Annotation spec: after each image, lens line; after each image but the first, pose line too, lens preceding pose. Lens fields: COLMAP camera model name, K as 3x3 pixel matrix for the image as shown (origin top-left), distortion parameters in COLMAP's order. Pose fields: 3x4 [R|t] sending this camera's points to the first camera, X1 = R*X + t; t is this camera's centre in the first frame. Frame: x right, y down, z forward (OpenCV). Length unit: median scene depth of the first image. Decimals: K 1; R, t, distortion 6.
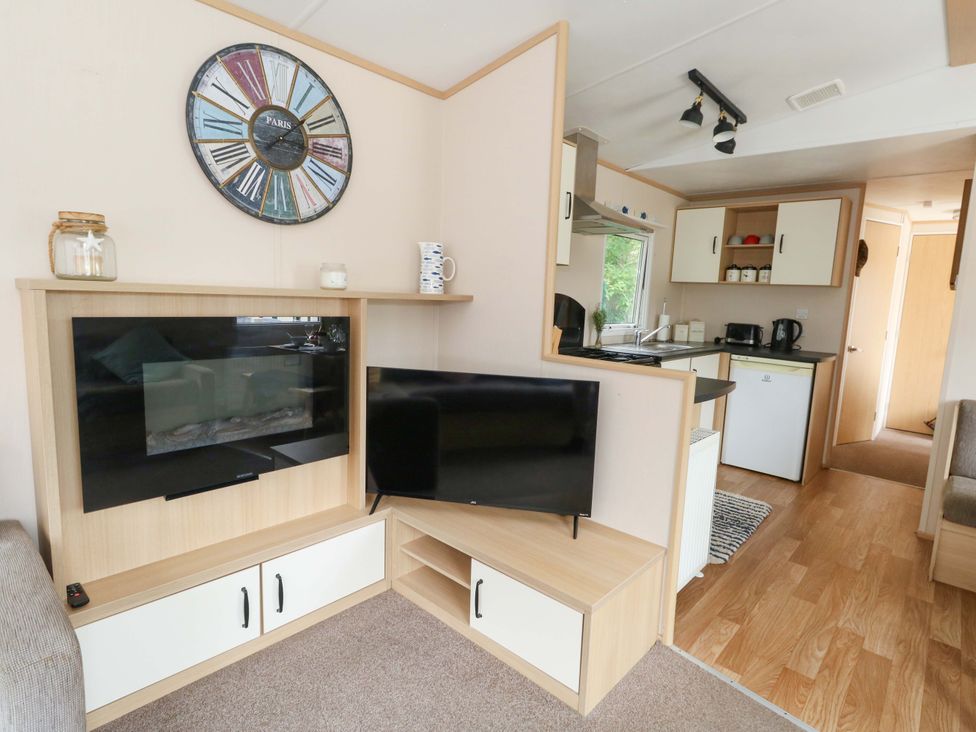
lens RADIAL K [[519.5, 0, 489.2], [0, 519.5, 361.1], [0, 0, 1]] dist [-0.001327, -0.000873]
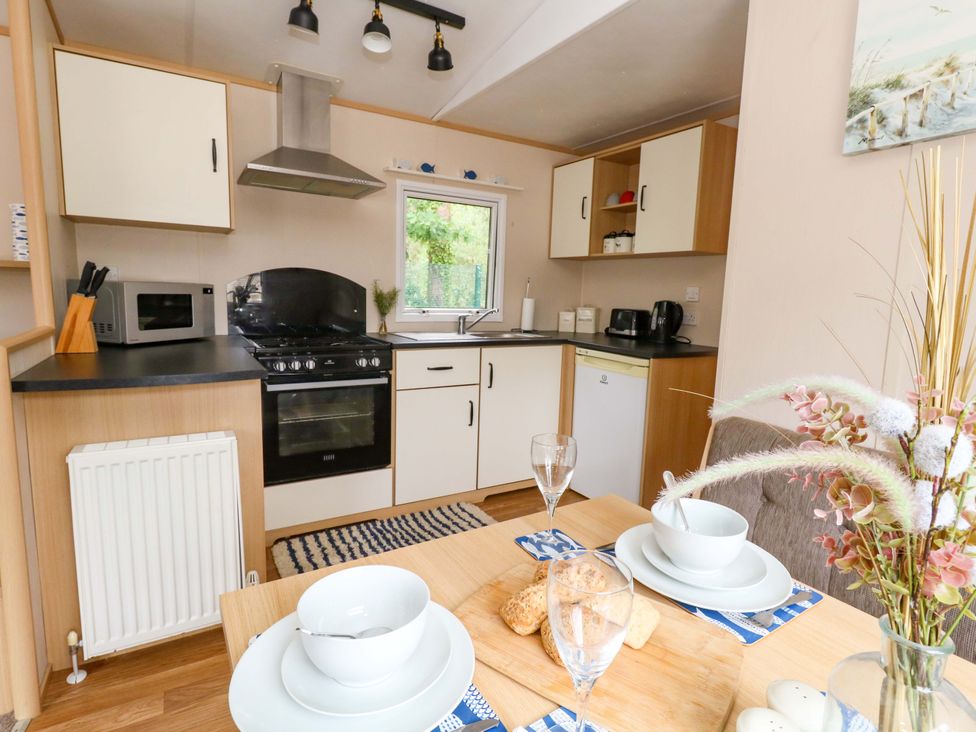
lens RADIAL K [[519.5, 0, 489.2], [0, 519.5, 361.1], [0, 0, 1]] dist [-0.001327, -0.000873]
pose [[0.958794, 0.025313, -0.282974, 0.545552], [-0.026984, 0.999634, -0.002006, 0.012379], [0.282819, 0.009559, 0.959126, 0.223619]]
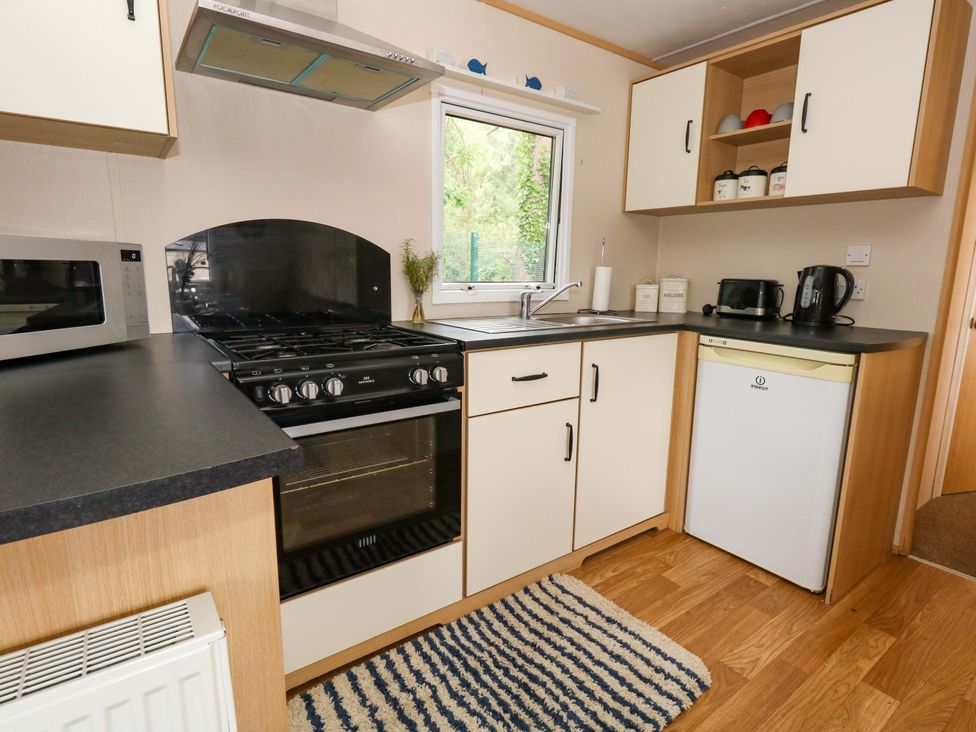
lens RADIAL K [[519.5, 0, 489.2], [0, 519.5, 361.1], [0, 0, 1]] dist [-0.001327, -0.000873]
pose [[0.980892, 0.007410, -0.194411, 0.349016], [0.000663, 0.999141, 0.041429, -0.008024], [0.194551, -0.040767, 0.980045, 0.425470]]
